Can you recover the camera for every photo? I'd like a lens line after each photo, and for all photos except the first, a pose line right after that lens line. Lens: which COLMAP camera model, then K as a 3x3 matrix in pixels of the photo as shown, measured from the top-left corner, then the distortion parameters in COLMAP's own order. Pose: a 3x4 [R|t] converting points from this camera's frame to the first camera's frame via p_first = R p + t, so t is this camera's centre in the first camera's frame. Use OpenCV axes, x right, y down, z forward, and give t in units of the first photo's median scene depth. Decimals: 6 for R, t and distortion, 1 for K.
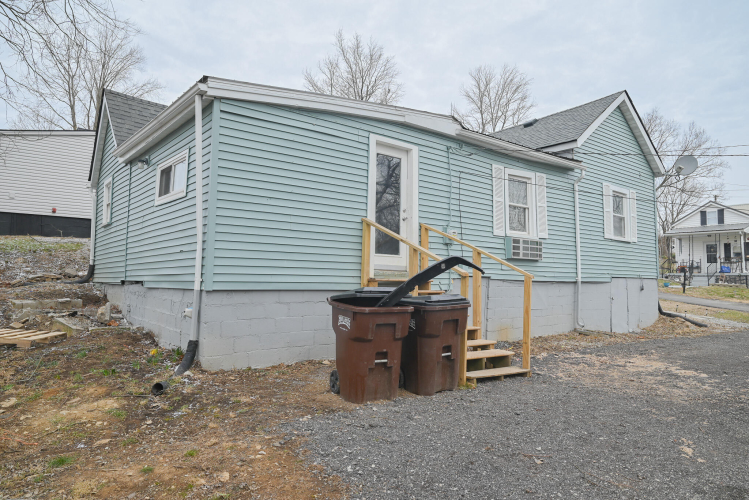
lens RADIAL K [[510.0, 0, 374.5], [0, 510.0, 250.0], [0, 0, 1]] dist [-0.000281, 0.001963]
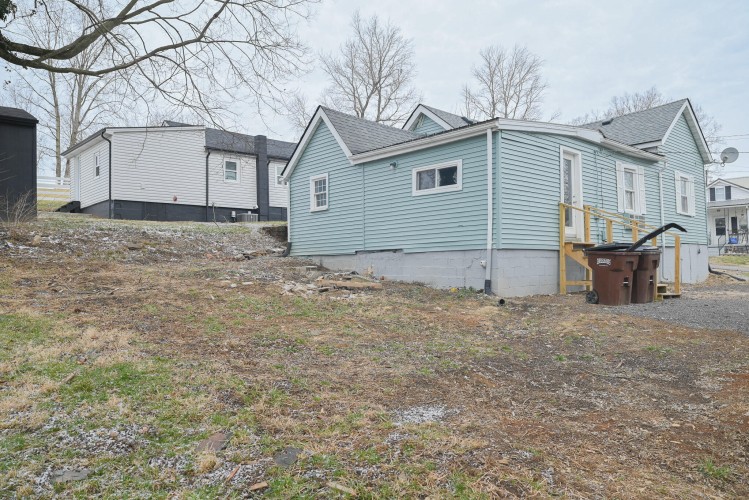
lens RADIAL K [[559.0, 0, 374.5], [0, 559.0, 250.0], [0, 0, 1]] dist [-0.023296, -0.004672]
pose [[0.997789, -0.023981, 0.061987, -0.424857], [0.022084, 0.999272, 0.031111, 0.009572], [-0.062688, -0.029673, 0.997592, -0.385695]]
